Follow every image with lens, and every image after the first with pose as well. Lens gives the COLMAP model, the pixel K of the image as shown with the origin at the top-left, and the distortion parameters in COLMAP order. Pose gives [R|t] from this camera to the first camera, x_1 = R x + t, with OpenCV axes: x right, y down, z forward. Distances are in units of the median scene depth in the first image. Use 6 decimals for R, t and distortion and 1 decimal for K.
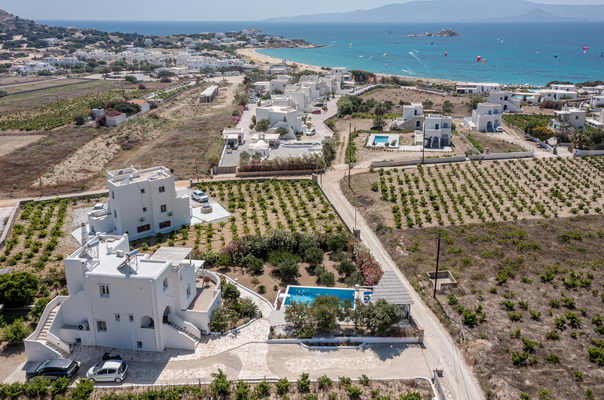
lens RADIAL K [[484.1, 0, 302.0], [0, 484.1, 200.0], [0, 0, 1]] dist [-0.007100, 0.068963]
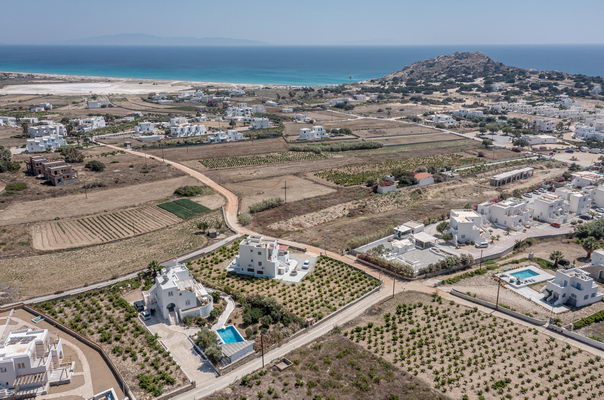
lens RADIAL K [[484.1, 0, 302.0], [0, 484.1, 200.0], [0, 0, 1]] dist [-0.007100, 0.068963]
pose [[0.585049, 0.256454, -0.769382, 1.042159], [-0.286106, 0.952957, 0.100085, -0.399189], [0.758855, 0.161570, 0.630900, -0.067273]]
